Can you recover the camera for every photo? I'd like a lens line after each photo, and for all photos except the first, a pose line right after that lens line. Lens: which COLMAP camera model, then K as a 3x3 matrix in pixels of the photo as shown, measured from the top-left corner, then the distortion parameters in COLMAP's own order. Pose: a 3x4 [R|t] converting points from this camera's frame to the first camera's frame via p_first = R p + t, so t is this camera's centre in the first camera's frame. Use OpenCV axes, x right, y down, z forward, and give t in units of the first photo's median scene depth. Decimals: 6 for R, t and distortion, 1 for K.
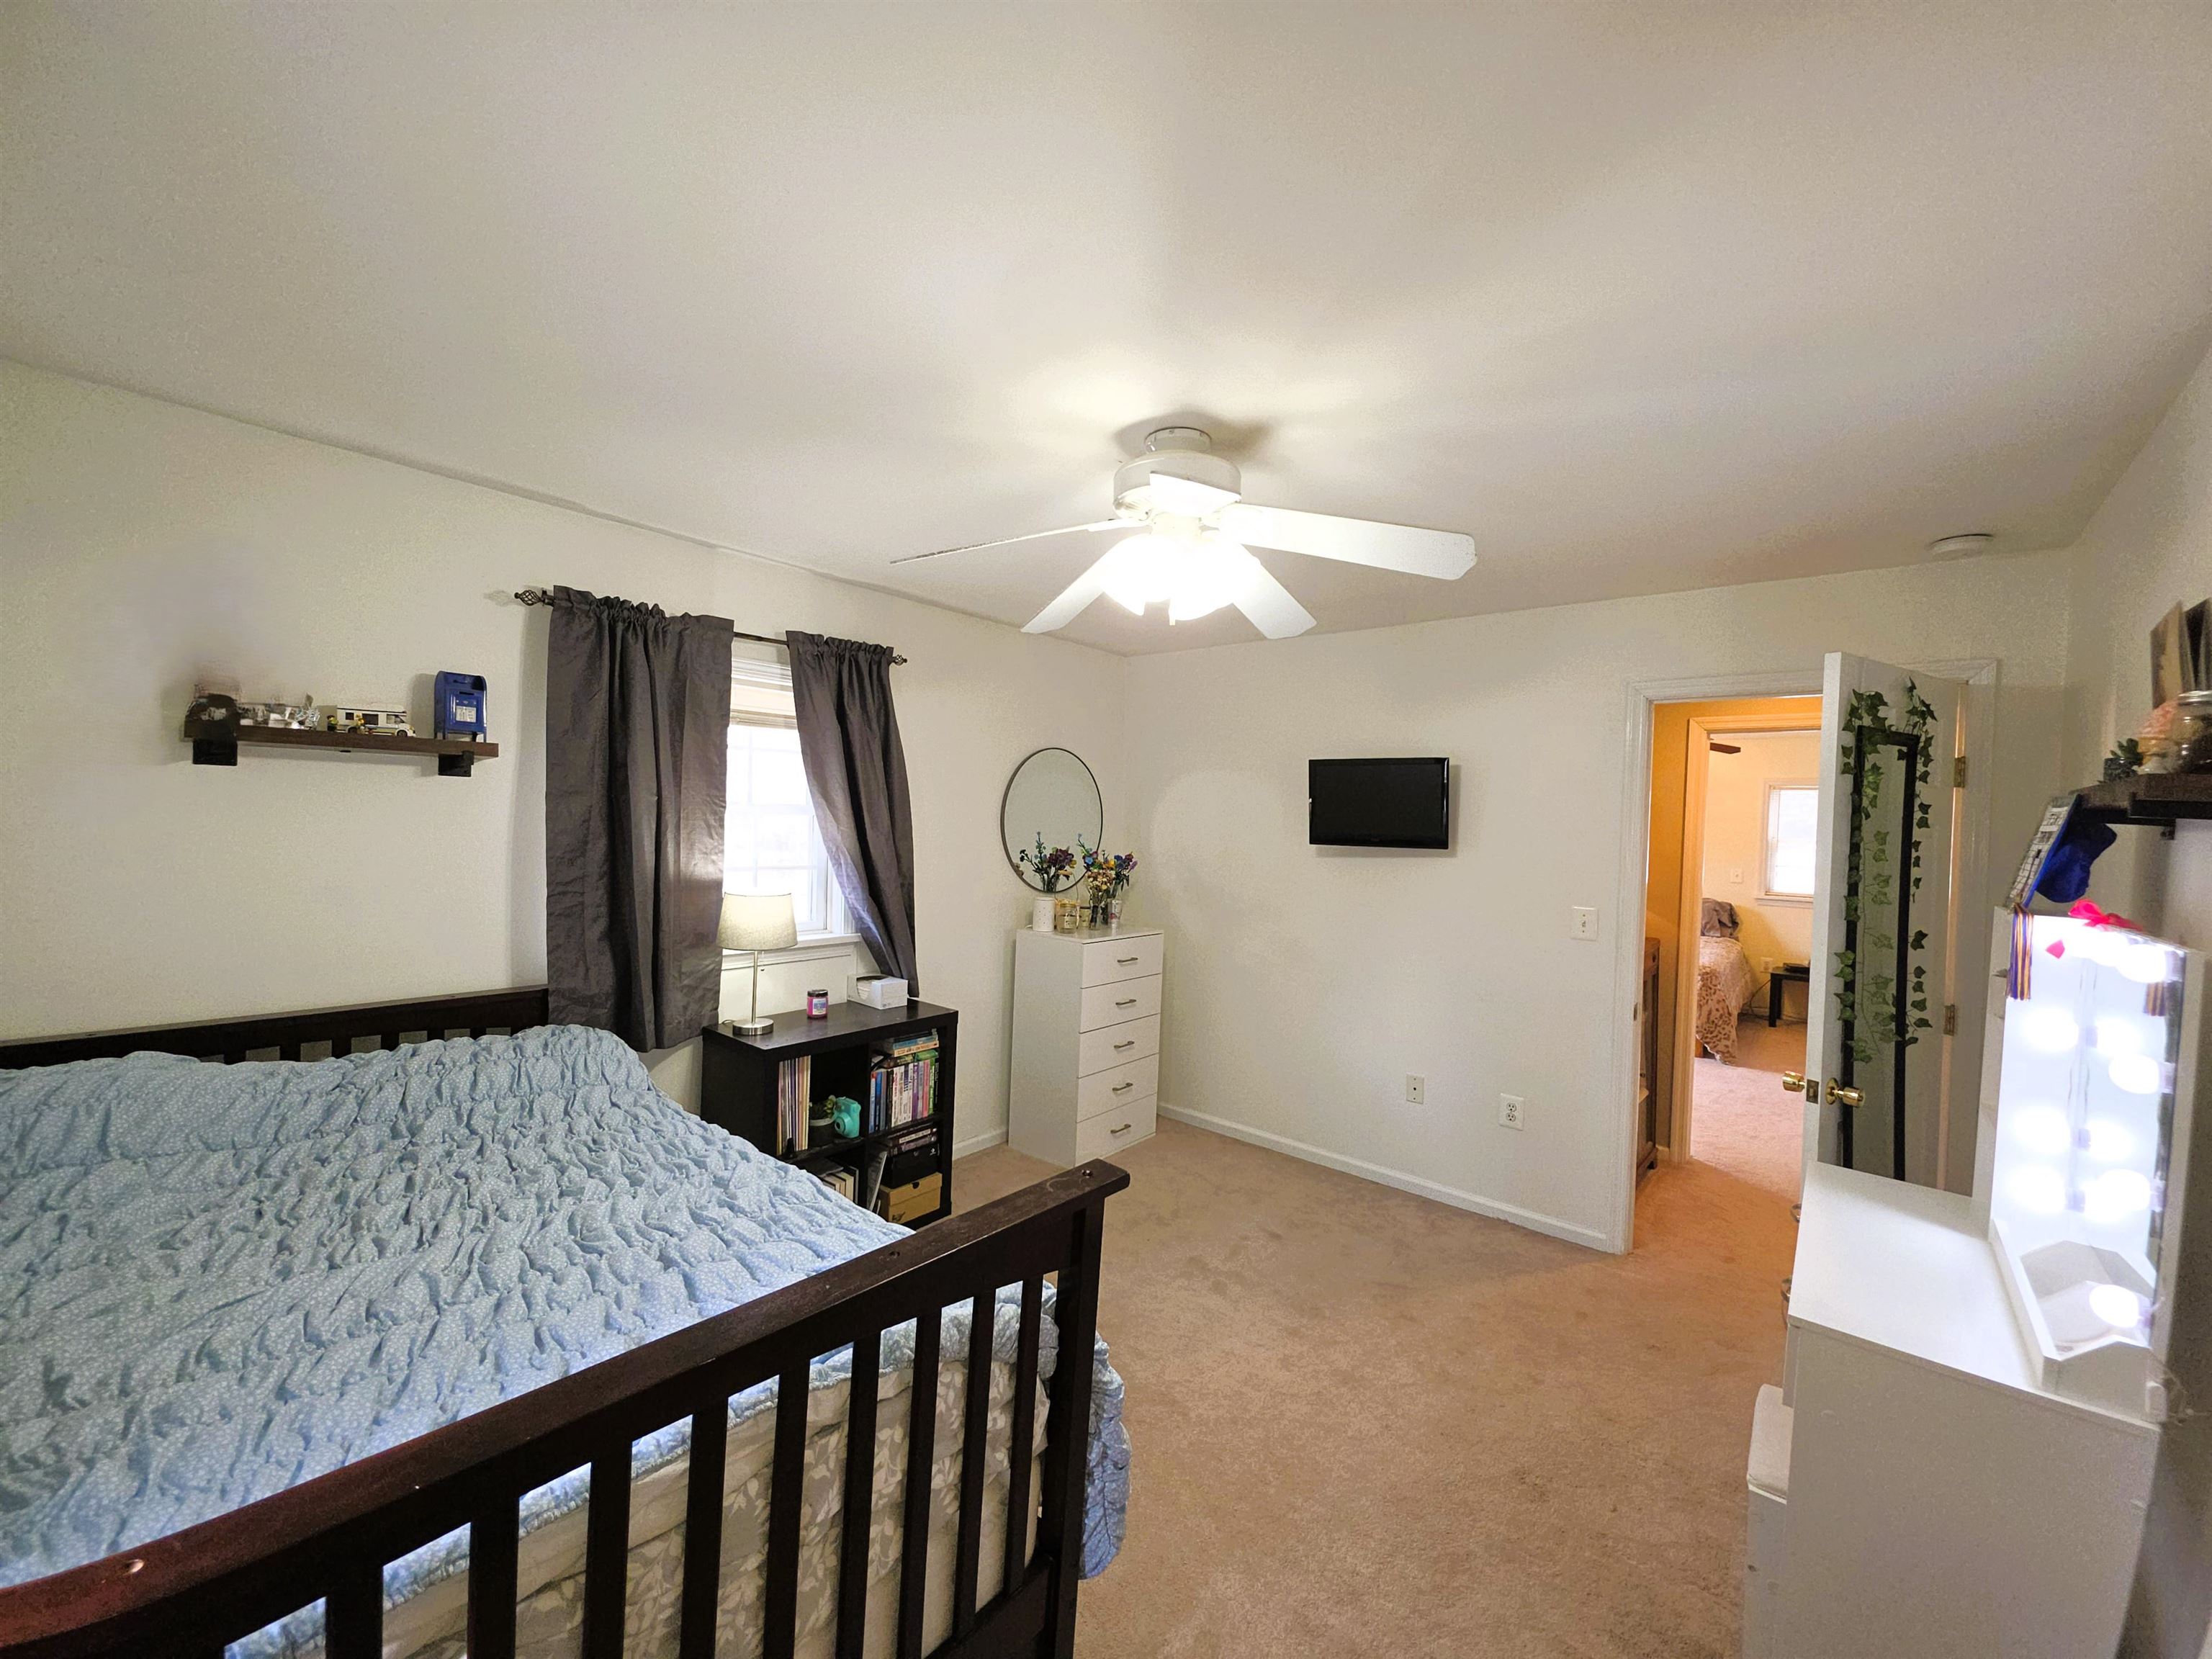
lens RADIAL K [[869.0, 0, 1105.8], [0, 869.0, 828.0], [0, 0, 1]] dist [-0.002582, -0.001587]
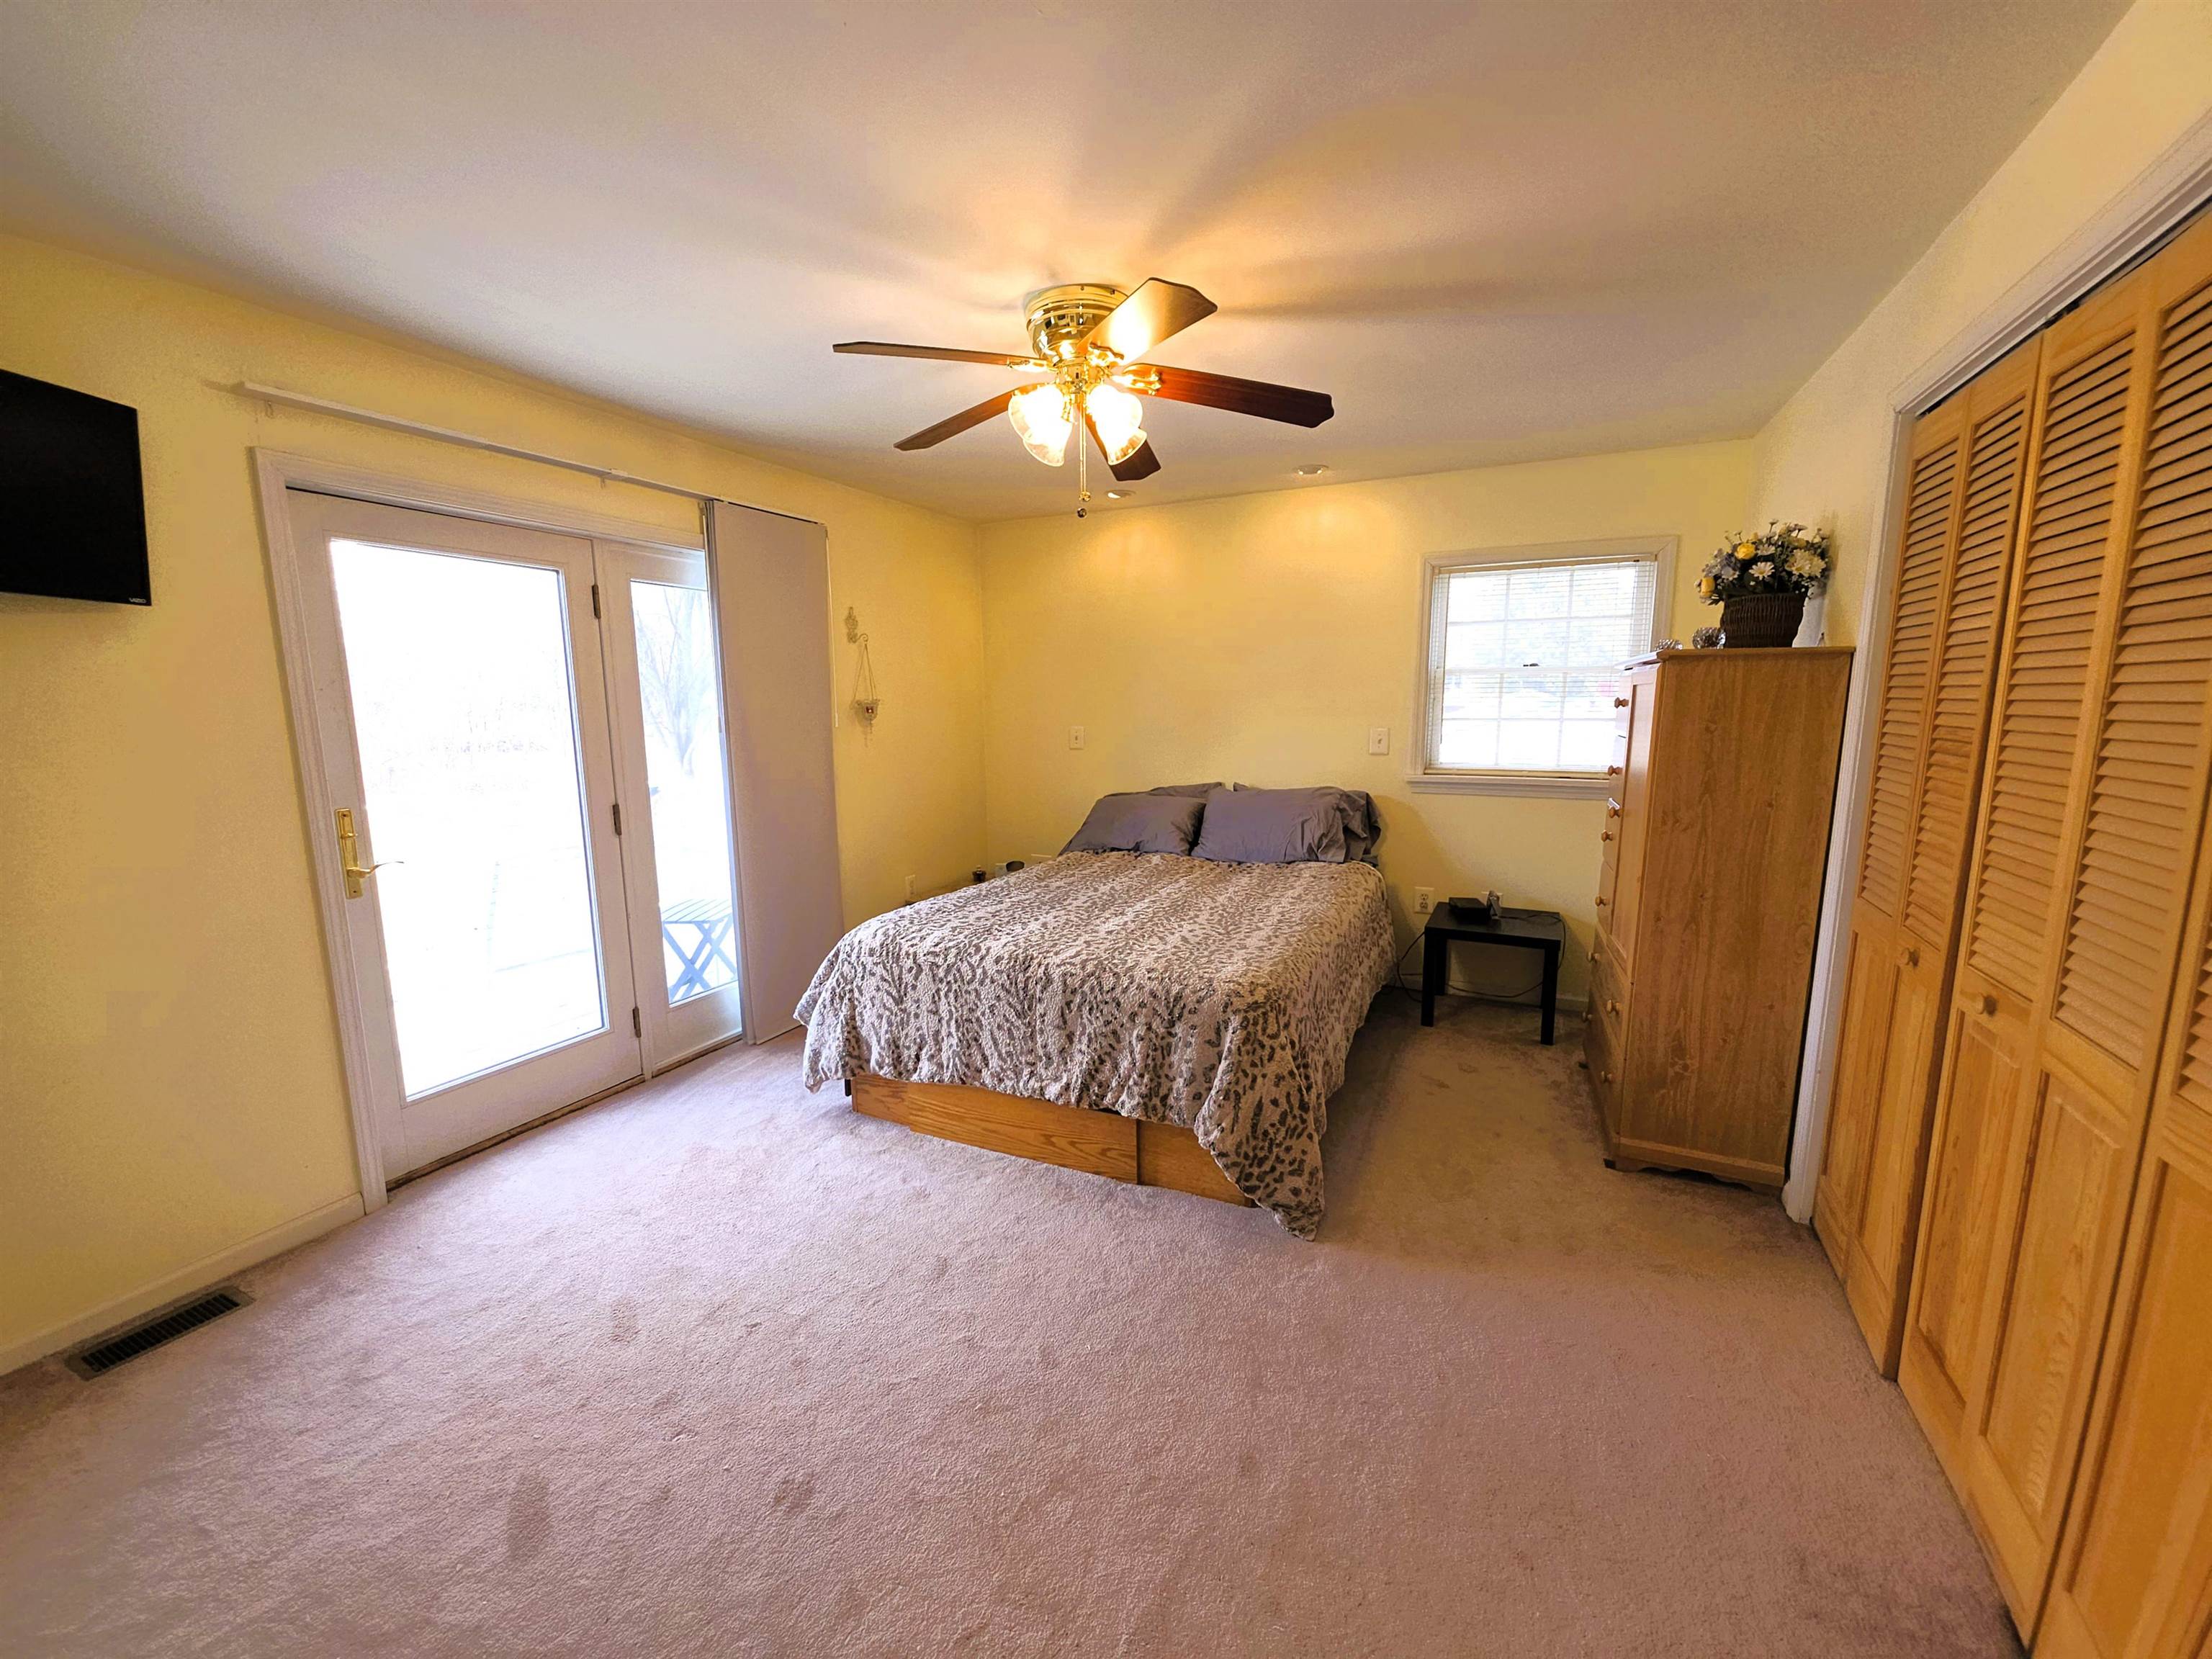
lens RADIAL K [[869.0, 0, 1100.9], [0, 869.0, 834.4], [0, 0, 1]] dist [-0.002582, -0.001587]
pose [[0.967449, -0.079858, 0.240134, 0.439255], [0.043067, 0.987018, 0.154730, 0.021651], [-0.249373, -0.139352, 0.958329, 0.533205]]
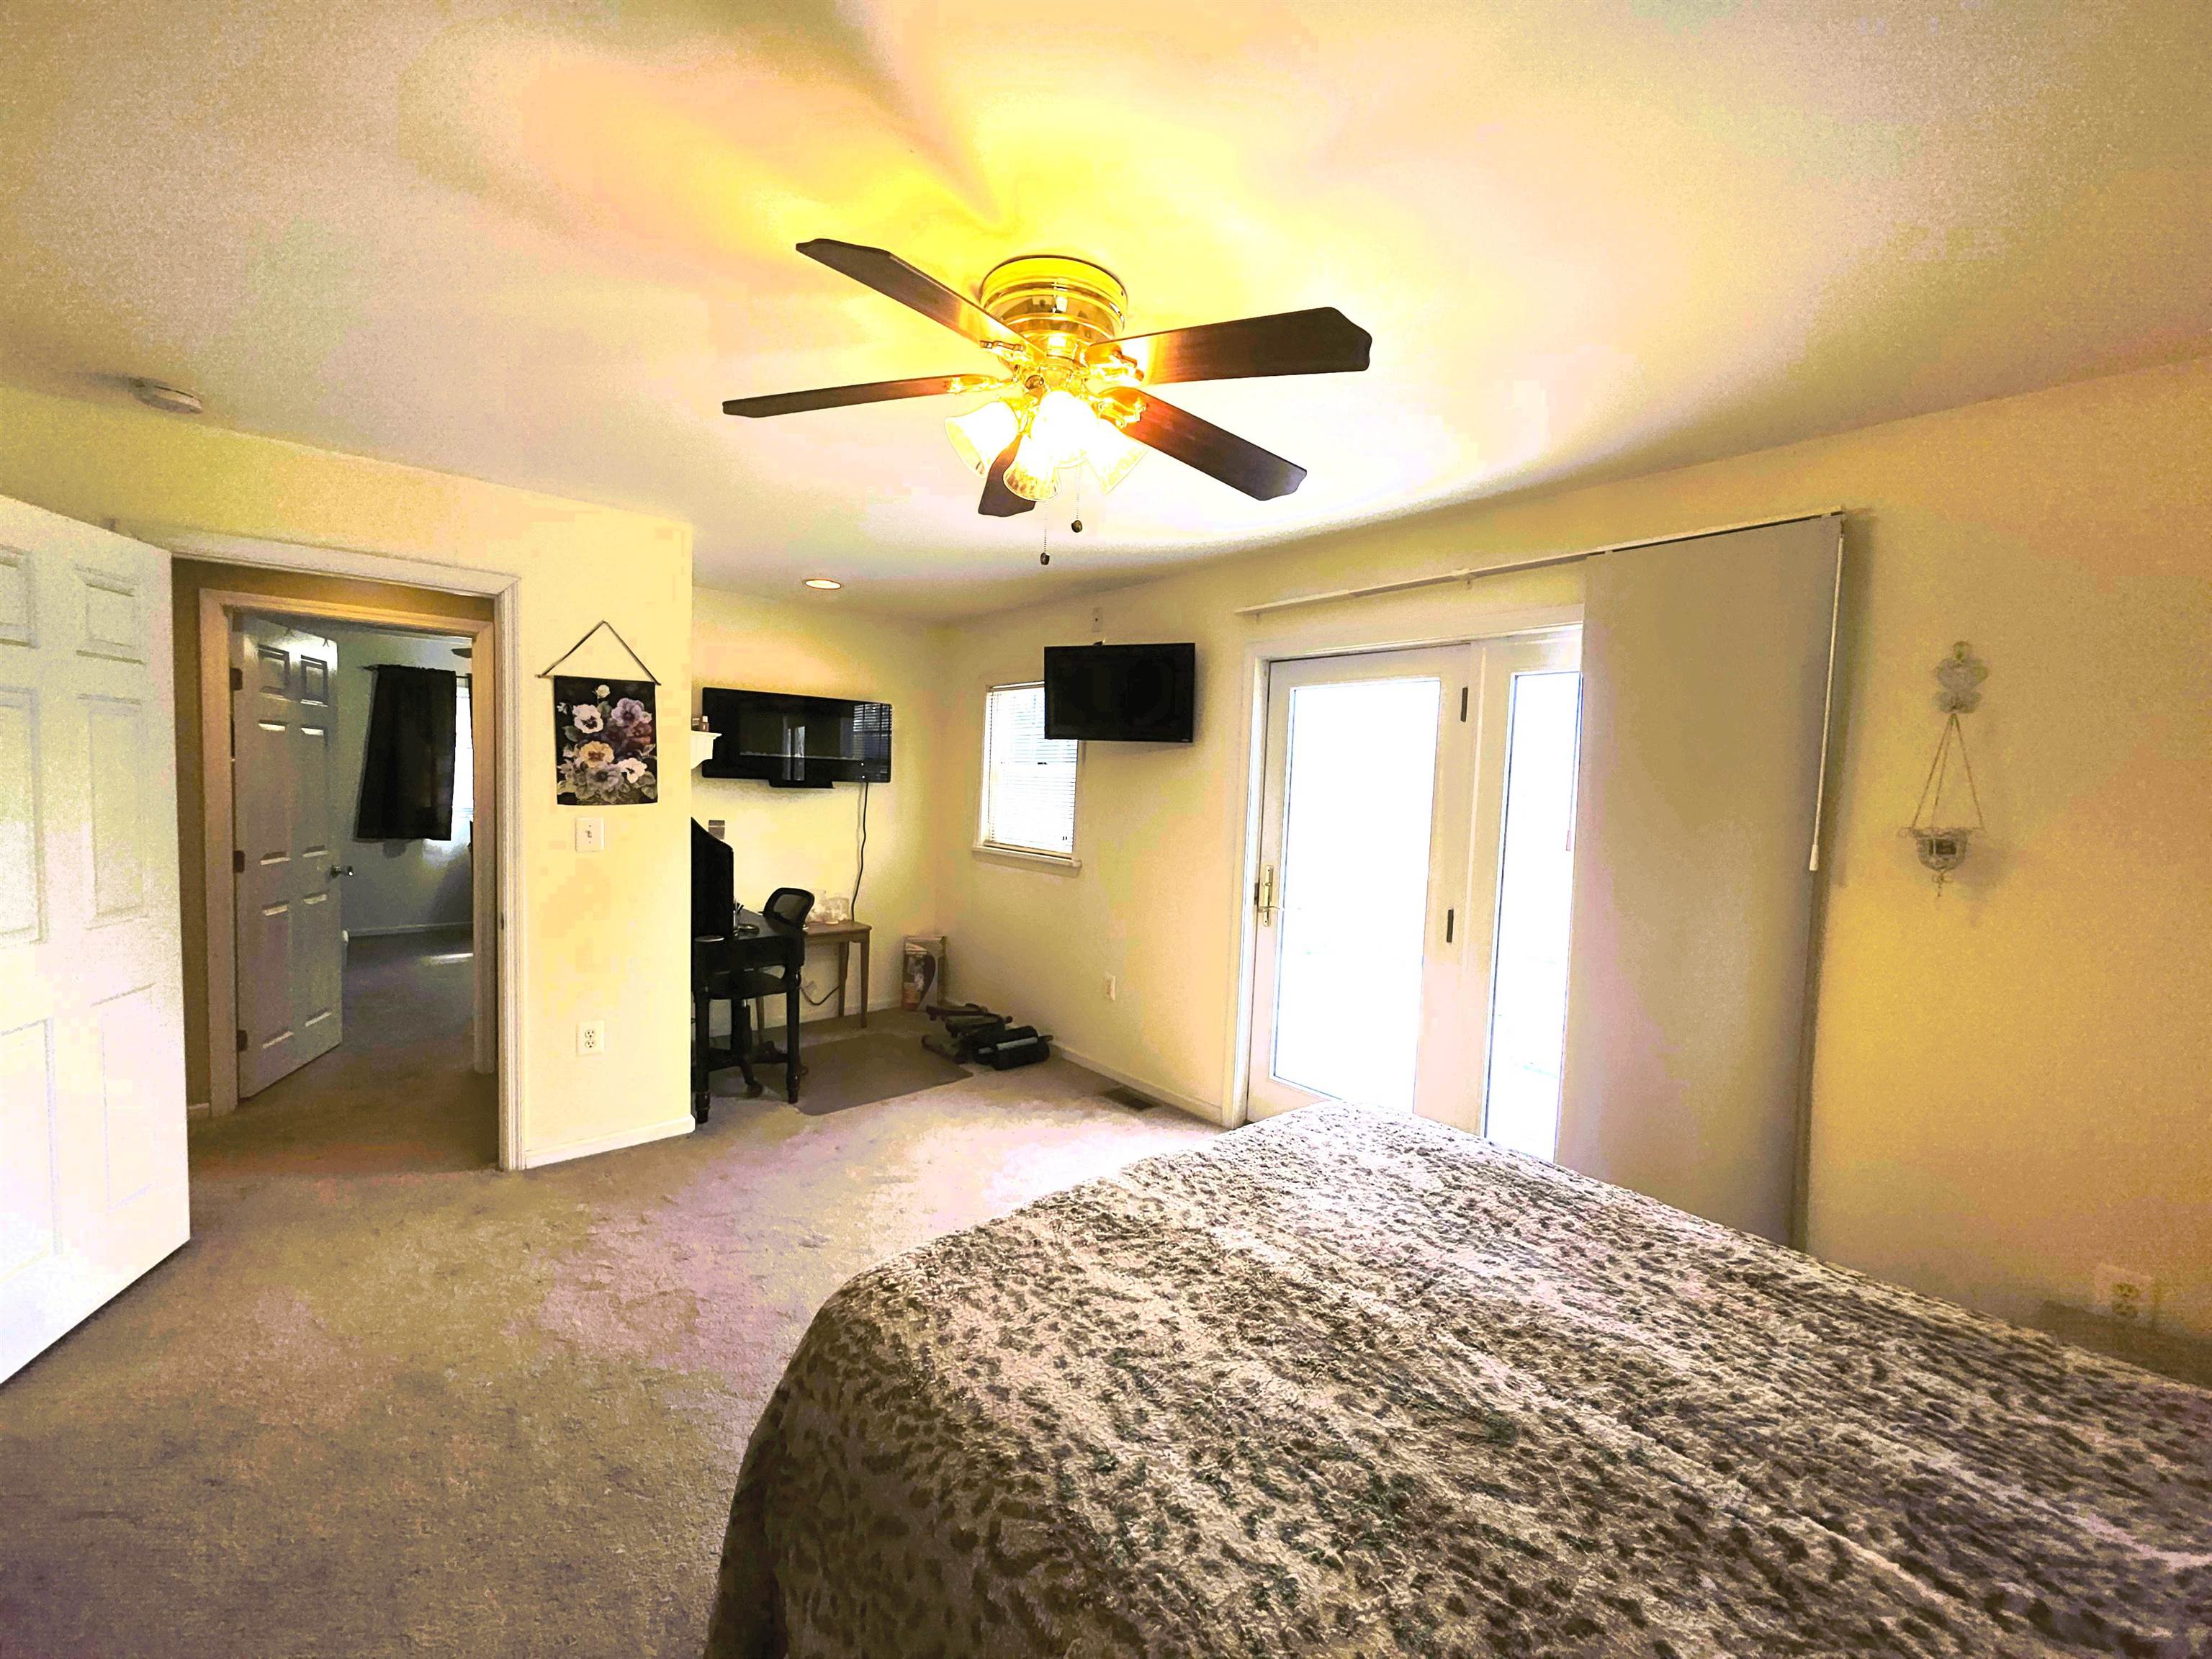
lens RADIAL K [[869.0, 0, 1099.6], [0, 869.0, 828.8], [0, 0, 1]] dist [-0.002582, -0.001587]
pose [[-0.152303, 0.019190, -0.988148, 0.851990], [-0.044413, 0.998669, 0.026240, 0.020846], [0.987335, 0.047883, -0.151248, 1.027144]]
